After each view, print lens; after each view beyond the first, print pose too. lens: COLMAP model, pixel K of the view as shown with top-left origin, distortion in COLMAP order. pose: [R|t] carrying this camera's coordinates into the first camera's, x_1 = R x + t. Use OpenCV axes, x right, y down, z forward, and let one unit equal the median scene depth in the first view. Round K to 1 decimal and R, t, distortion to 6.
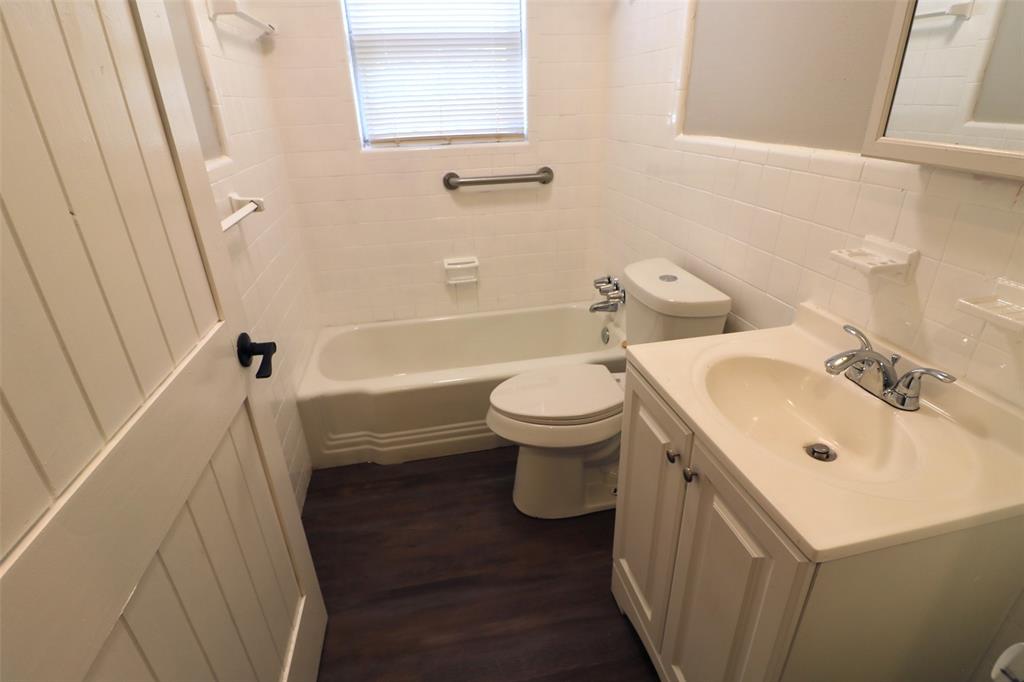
lens RADIAL K [[510.4, 0, 512.0], [0, 510.4, 341.0], [0, 0, 1]] dist [0.027569, -0.042127]
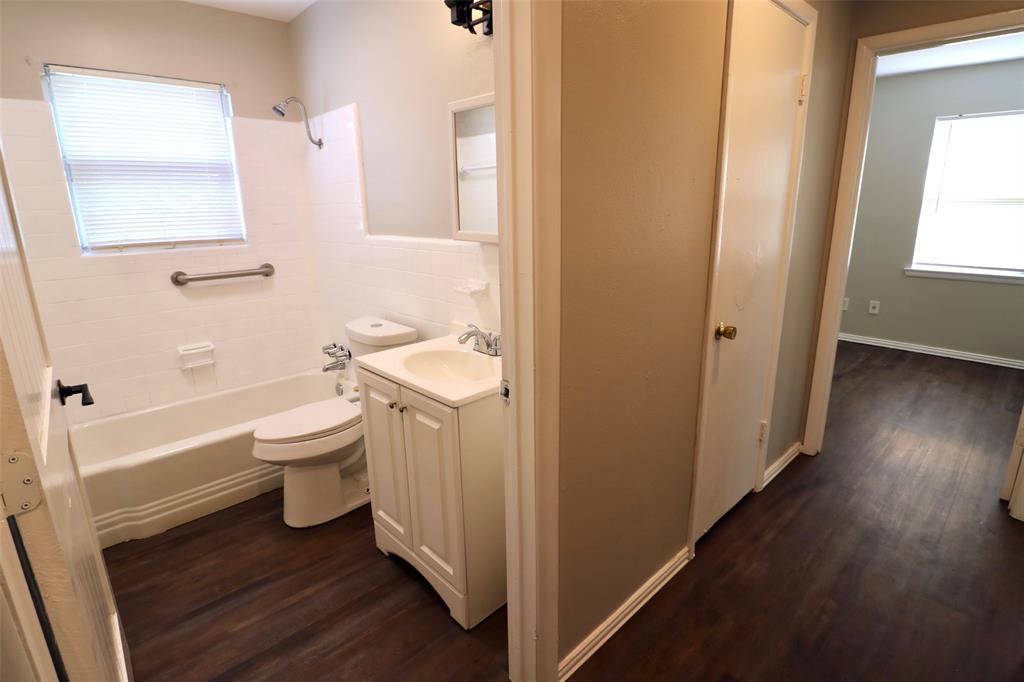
lens RADIAL K [[509.6, 0, 512.0], [0, 509.6, 341.0], [0, 0, 1]] dist [-0.003099, -0.000465]
pose [[0.850879, -0.123575, 0.510621, -0.096410], [0.219373, 0.966725, -0.131599, 0.160874], [-0.477368, 0.223991, 0.849675, -0.347038]]
